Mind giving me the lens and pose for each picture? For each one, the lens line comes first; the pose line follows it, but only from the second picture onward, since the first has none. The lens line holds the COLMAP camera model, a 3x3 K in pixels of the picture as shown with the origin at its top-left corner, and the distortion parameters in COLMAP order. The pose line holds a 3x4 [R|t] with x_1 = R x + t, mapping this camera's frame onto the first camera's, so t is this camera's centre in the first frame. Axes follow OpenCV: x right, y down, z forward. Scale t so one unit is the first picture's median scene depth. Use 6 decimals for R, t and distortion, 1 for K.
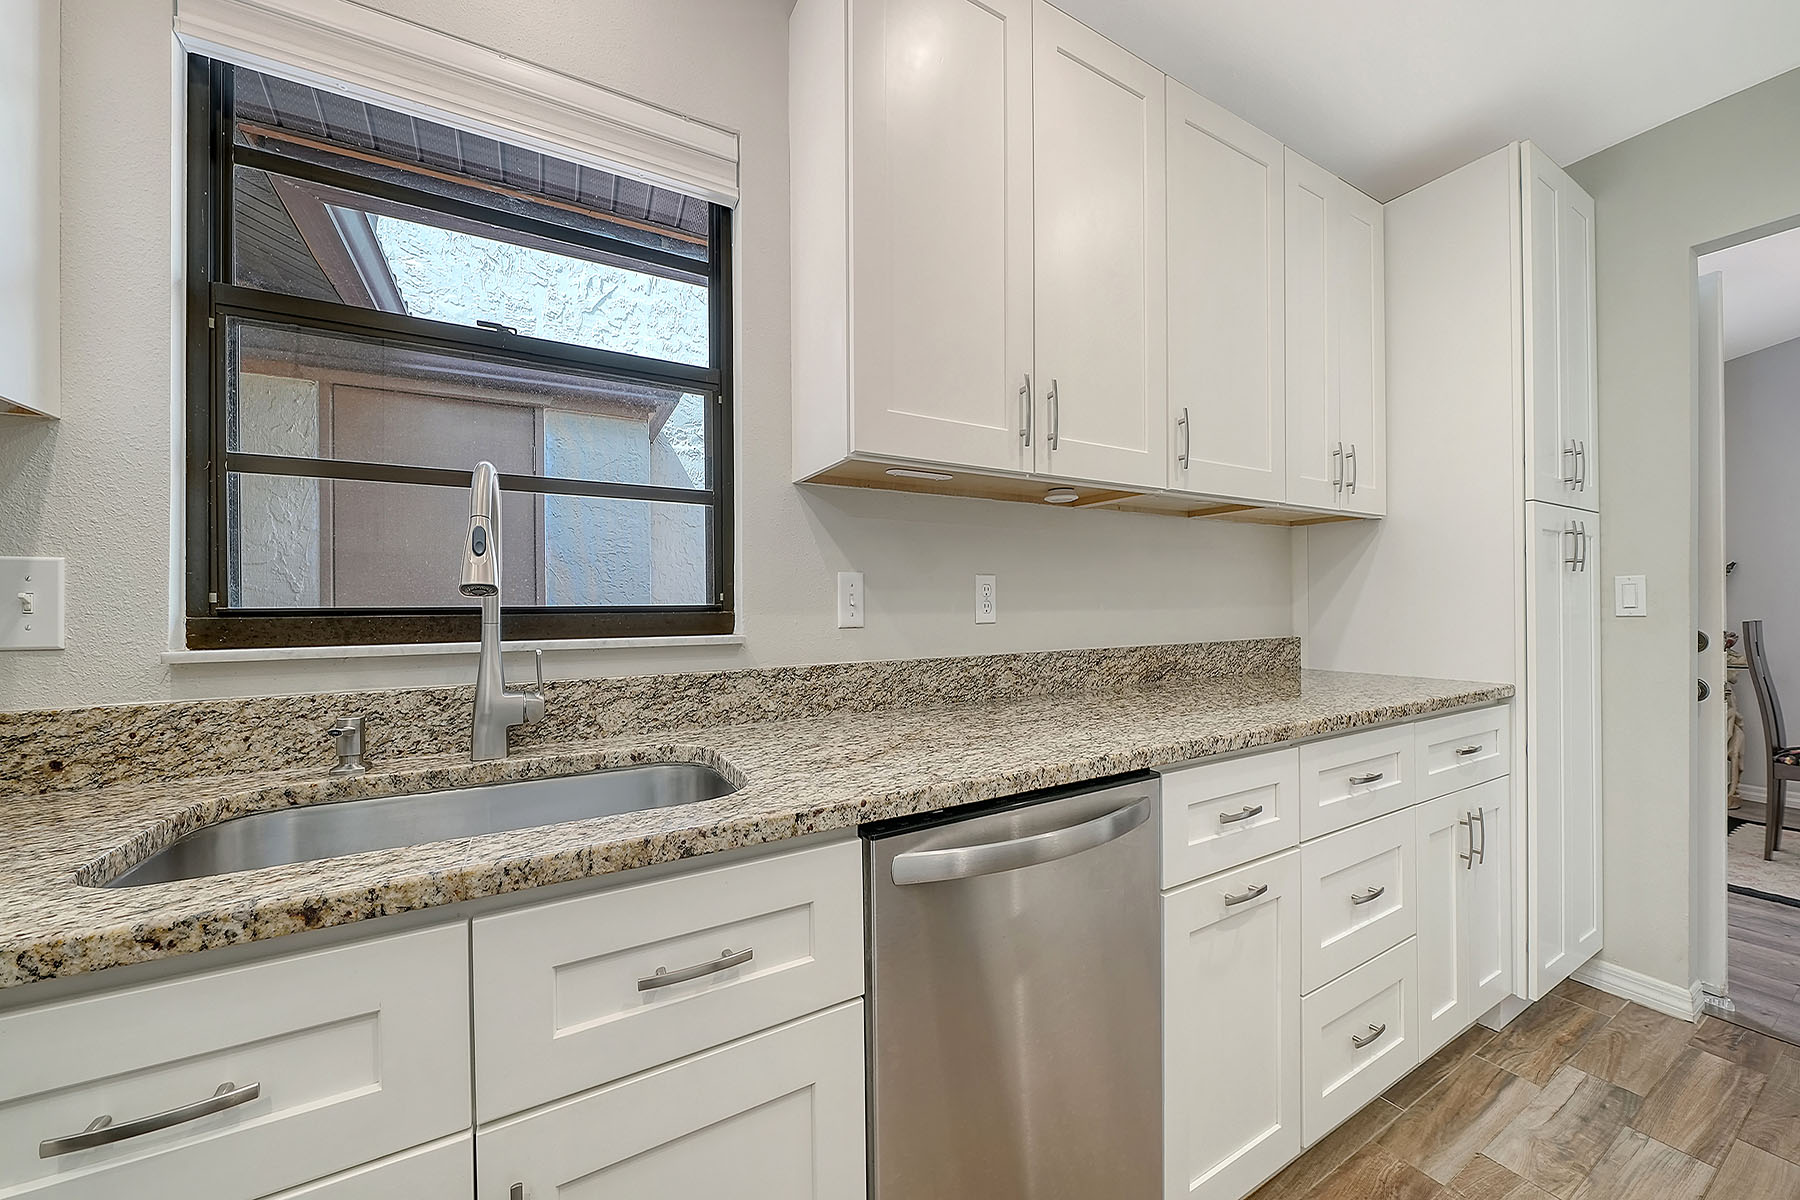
lens RADIAL K [[630.7, 0, 900.0], [0, 630.7, 600.0], [0, 0, 1]] dist [-0.000104, -0.000022]
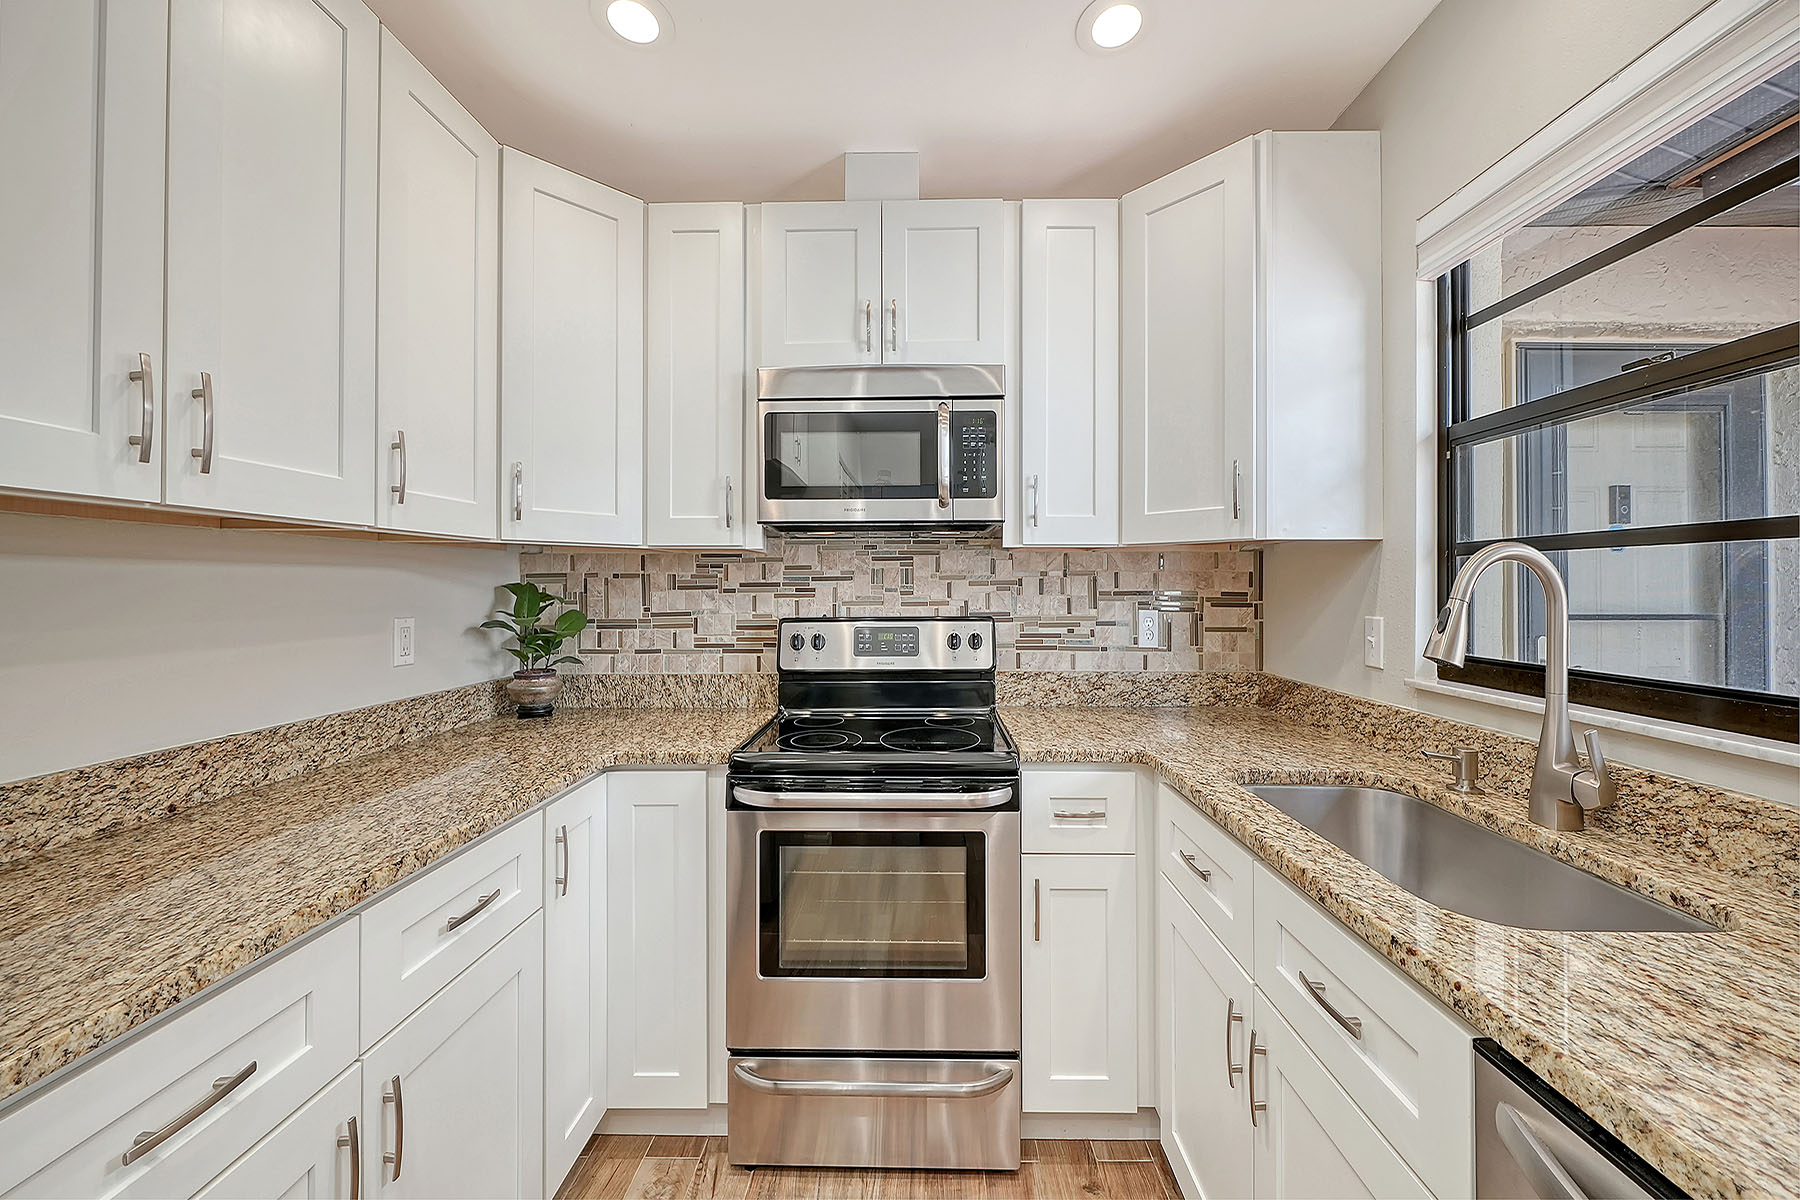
lens RADIAL K [[637.8, 0, 904.9], [0, 637.8, 582.9], [0, 0, 1]] dist [0.000913, 0.000063]
pose [[-0.502996, 0.002925, -0.864284, 0.926553], [0.006081, 0.999981, -0.000155, -0.178080], [0.864267, -0.005334, -0.503004, 0.756735]]
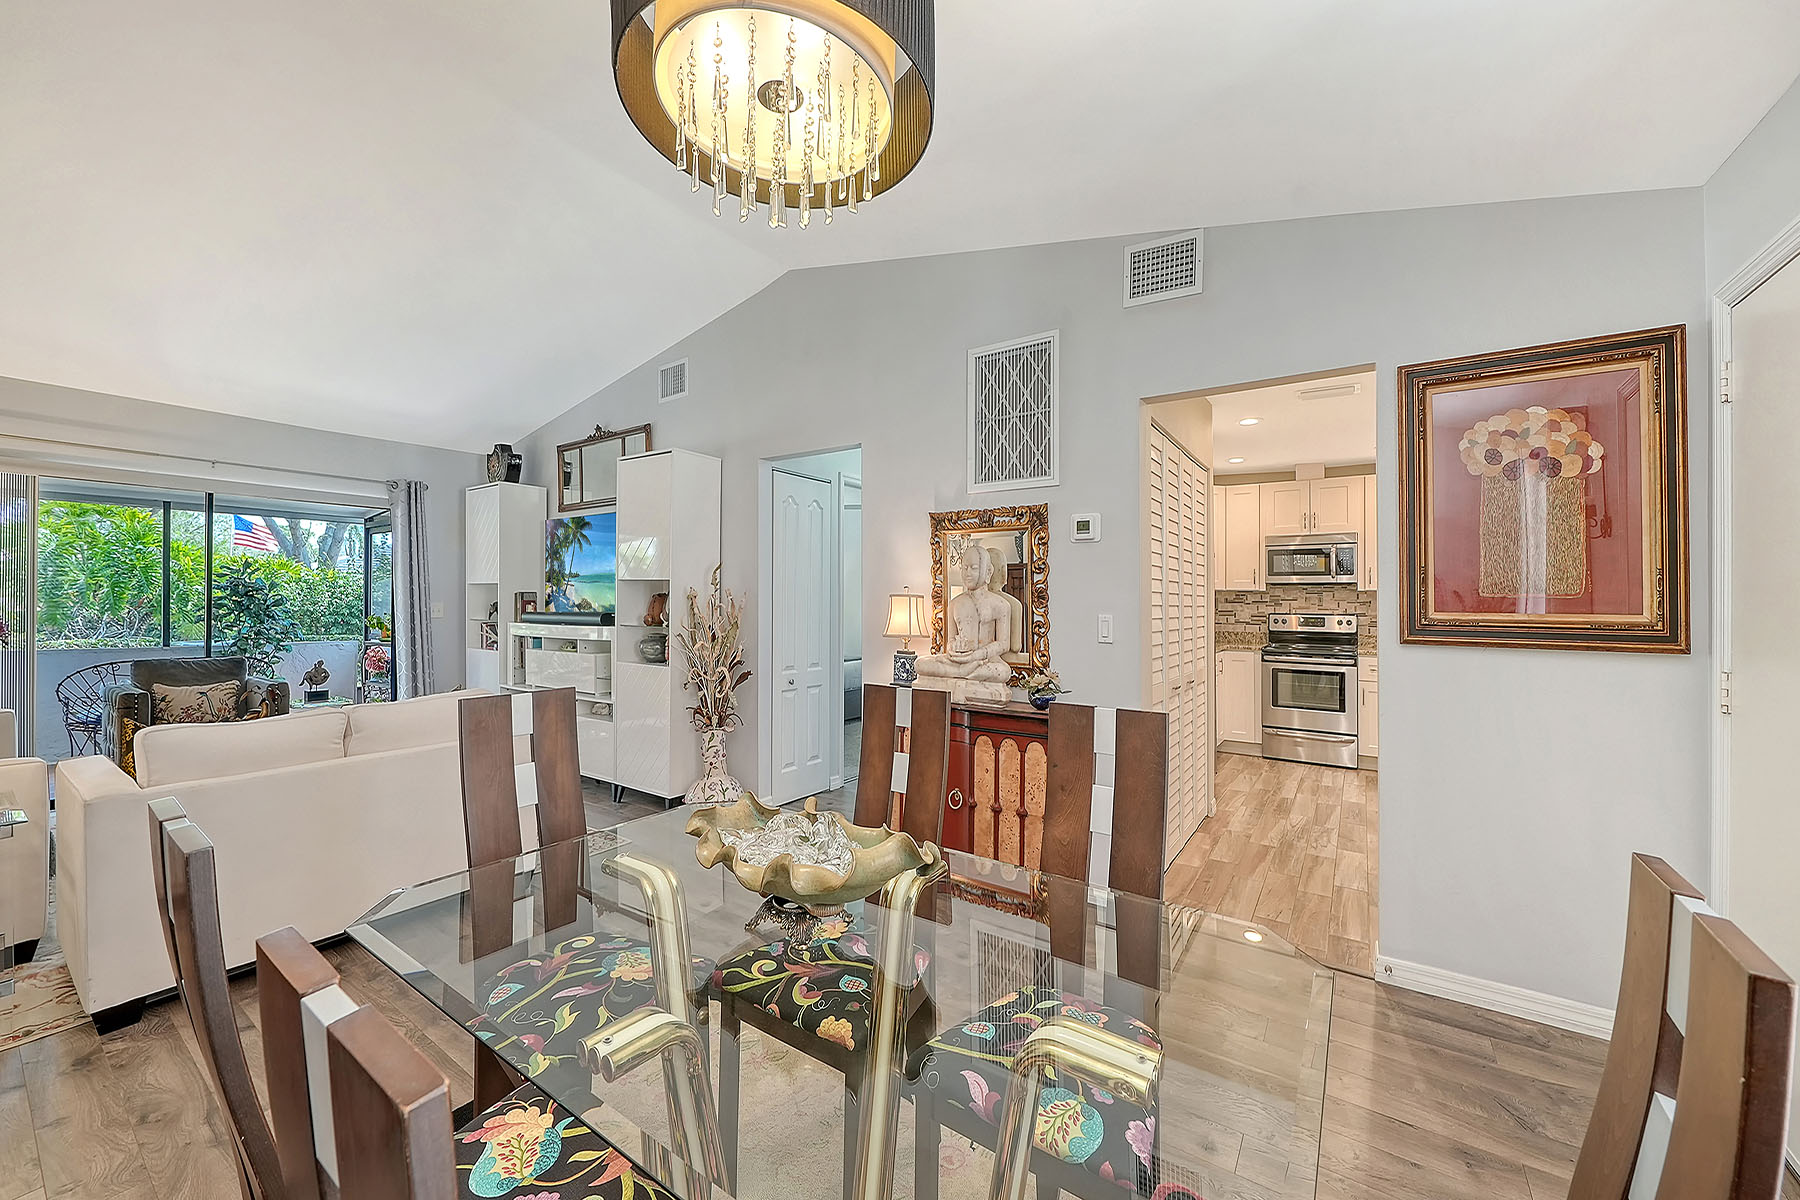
lens RADIAL K [[658.7, 0, 885.4], [0, 658.7, 598.7], [0, 0, 1]] dist [0.027834, 0.000031]
pose [[-0.902265, 0.013471, -0.430971, 3.250025], [0.008954, 0.999882, 0.012507, -0.252022], [0.431088, 0.007425, -0.902279, 2.199733]]
